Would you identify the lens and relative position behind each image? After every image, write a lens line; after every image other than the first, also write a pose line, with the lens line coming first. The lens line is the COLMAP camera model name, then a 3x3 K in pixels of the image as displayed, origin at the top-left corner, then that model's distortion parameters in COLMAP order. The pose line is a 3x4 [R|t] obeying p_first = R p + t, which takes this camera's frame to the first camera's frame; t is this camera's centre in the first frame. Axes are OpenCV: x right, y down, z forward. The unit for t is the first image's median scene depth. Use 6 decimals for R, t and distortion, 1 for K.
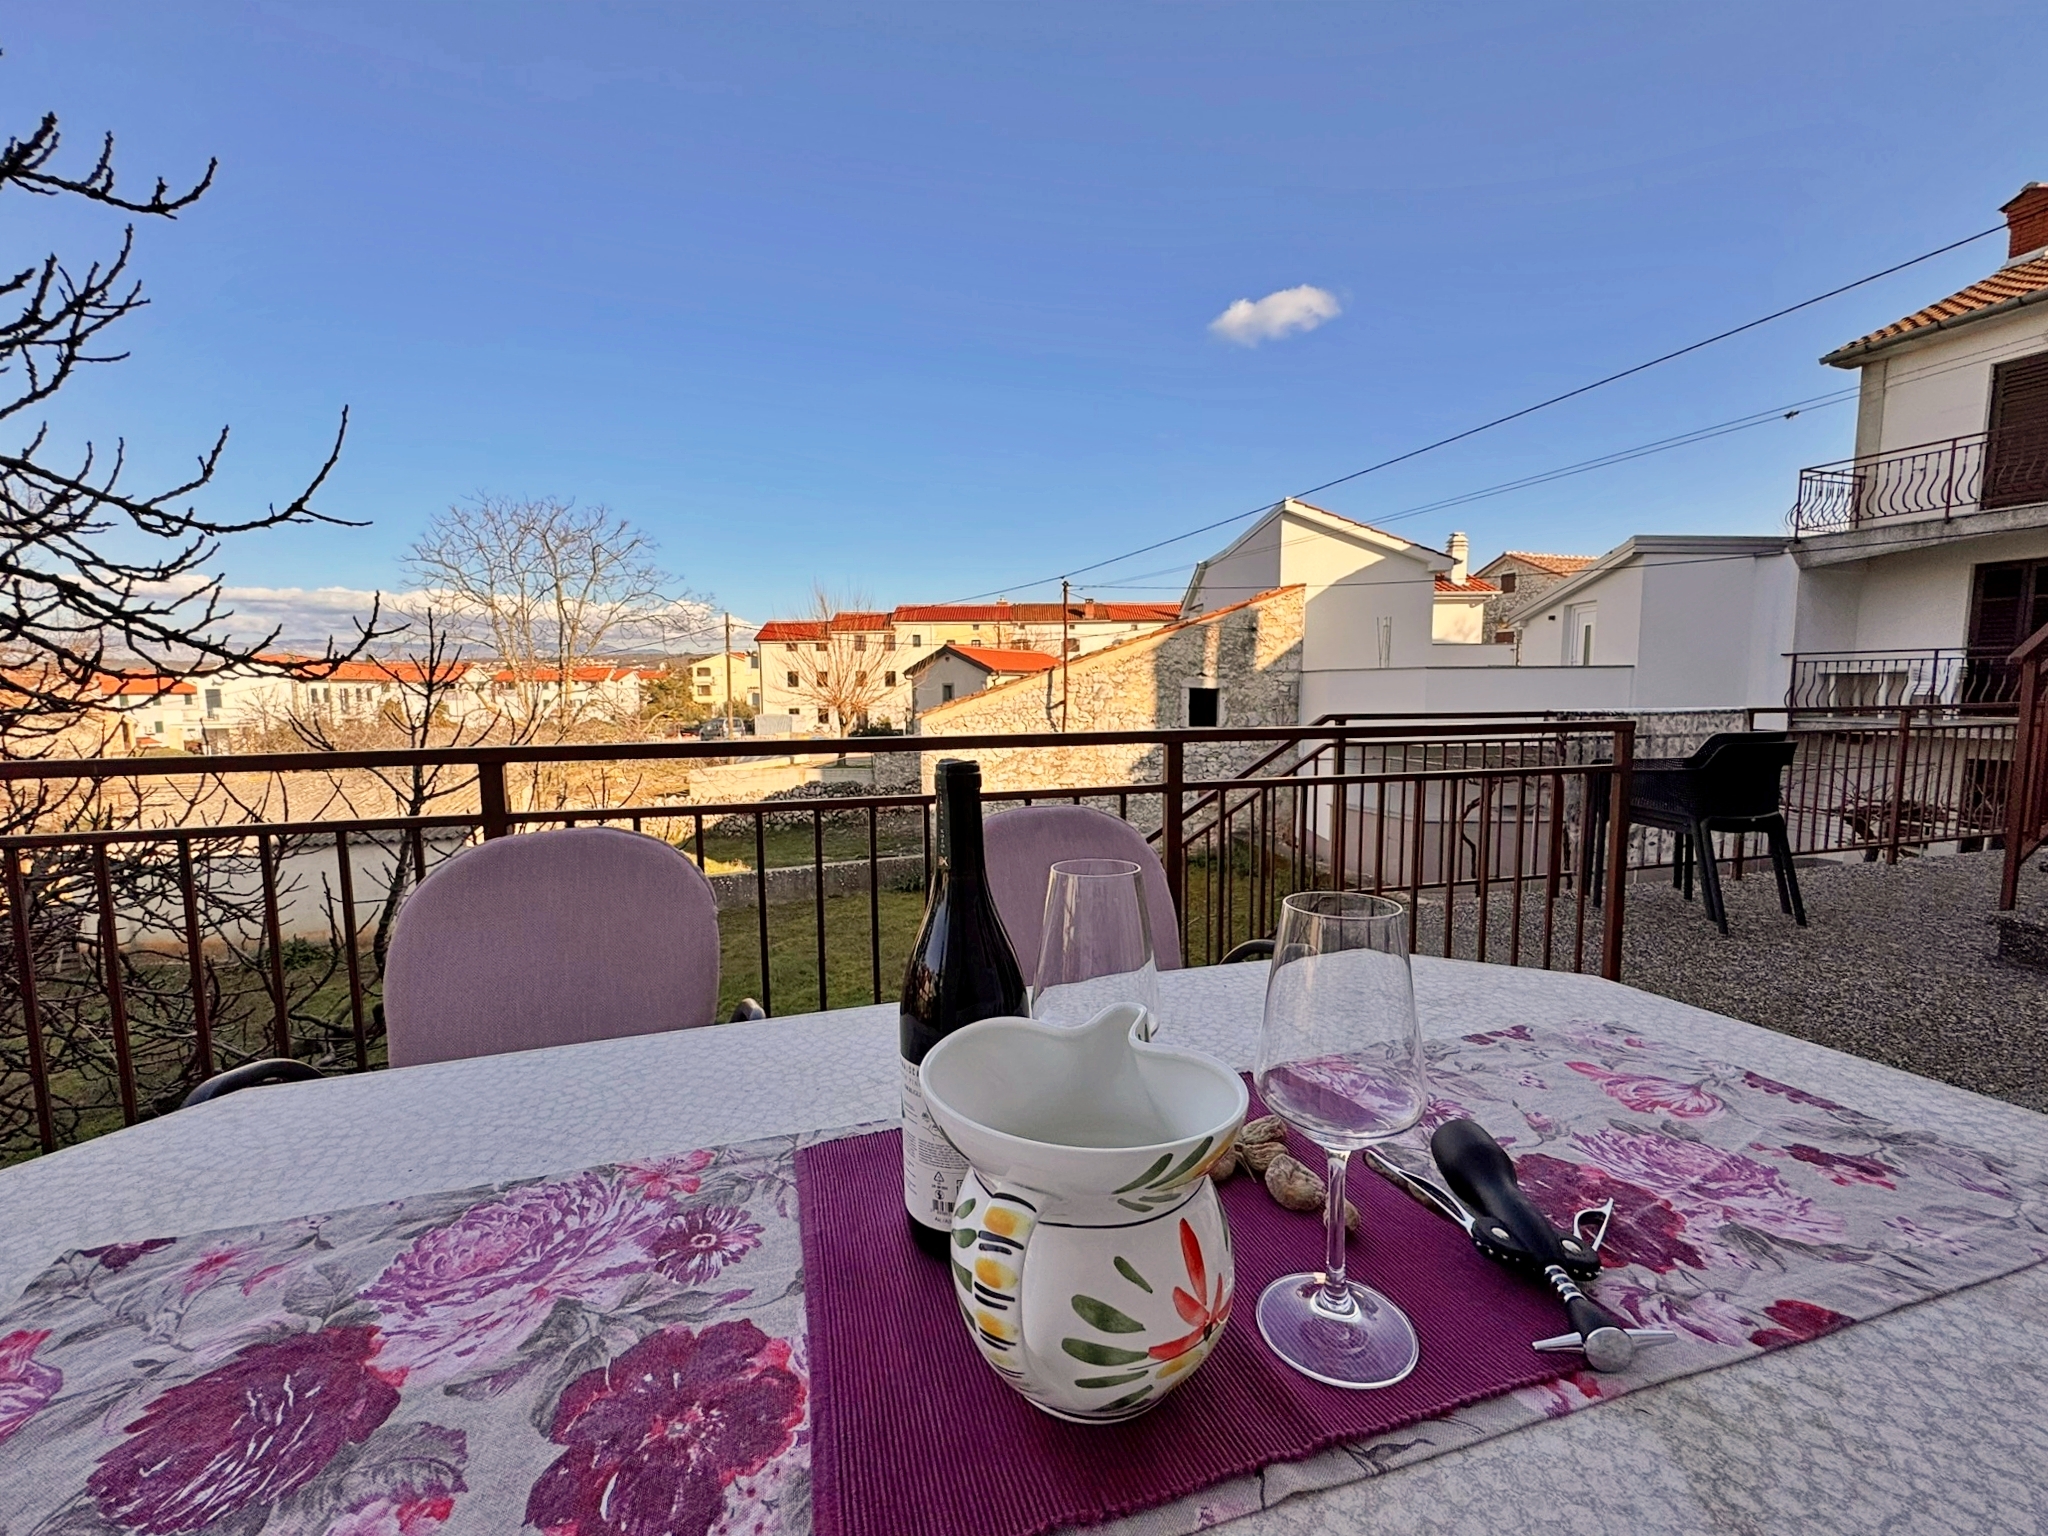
lens RADIAL K [[842.5, 0, 1024.0], [0, 842.5, 768.0], [0, 0, 1]] dist [-0.000873, 0.000122]
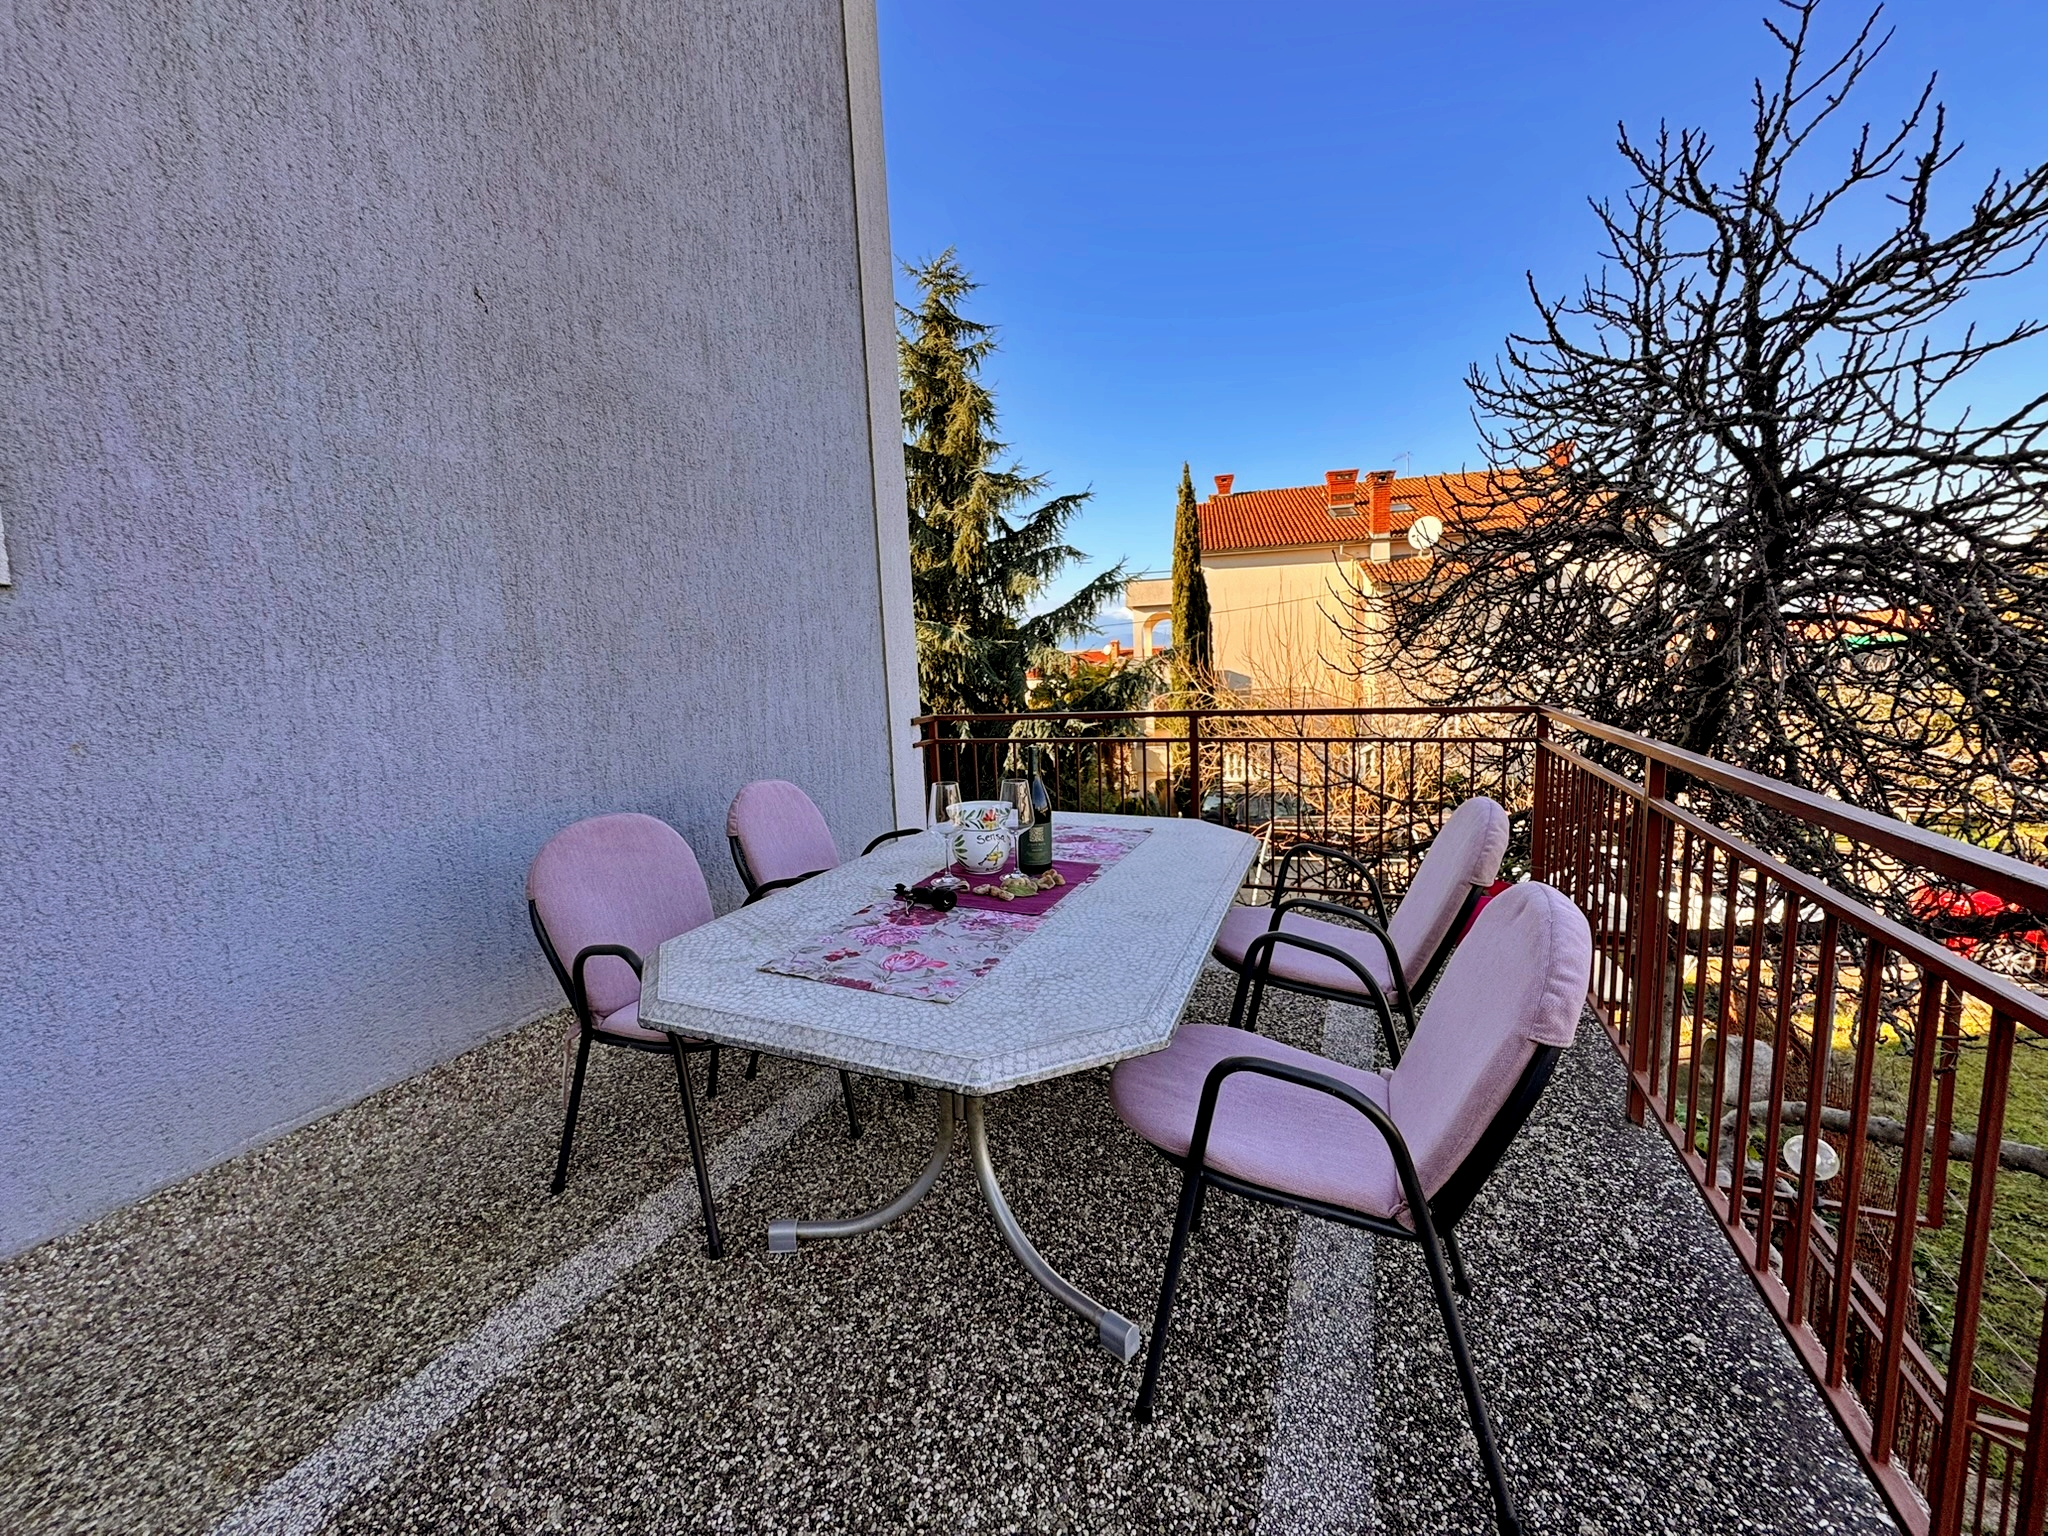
lens RADIAL K [[808.5, 0, 1024.0], [0, 808.5, 768.0], [0, 0, 1]] dist [0.001304, -0.000058]
pose [[-0.639838, 0.136429, -0.756303, 0.087478], [-0.025641, 0.979779, 0.198434, -0.020237], [0.768082, 0.146358, -0.623401, 0.104536]]
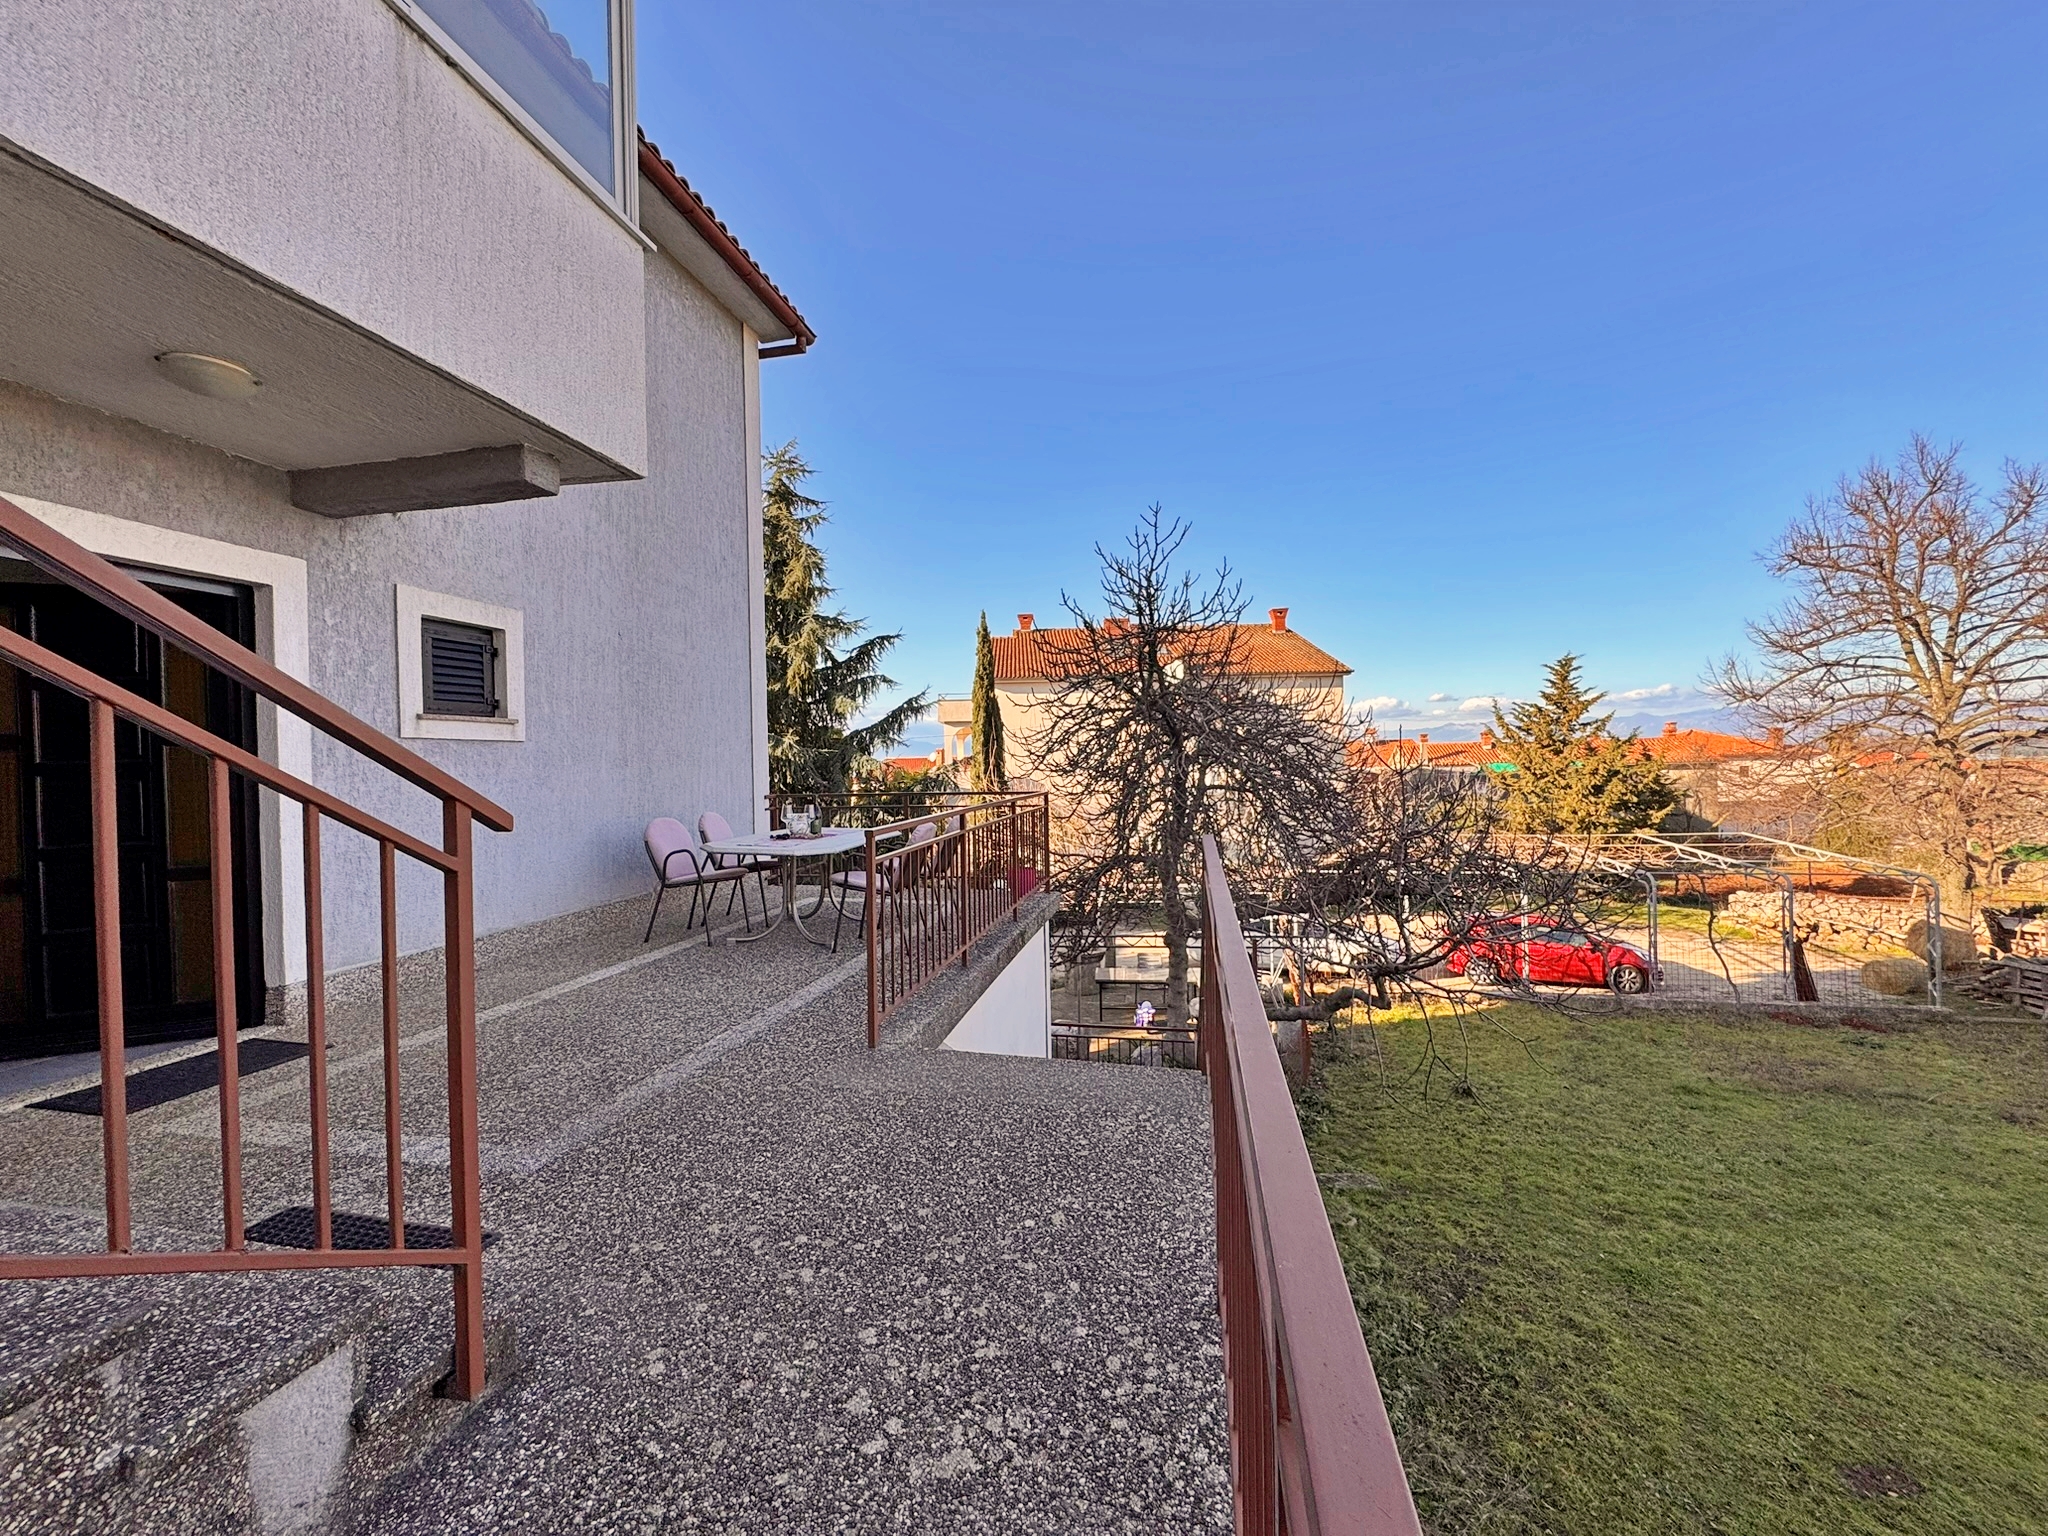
lens RADIAL K [[842.5, 0, 1024.0], [0, 842.5, 768.0], [0, 0, 1]] dist [-0.000873, 0.000122]
pose [[-0.479690, 0.023860, -0.877113, 0.292224], [-0.061443, 0.996263, 0.060704, -0.041848], [0.875284, 0.083012, -0.476432, 0.300549]]
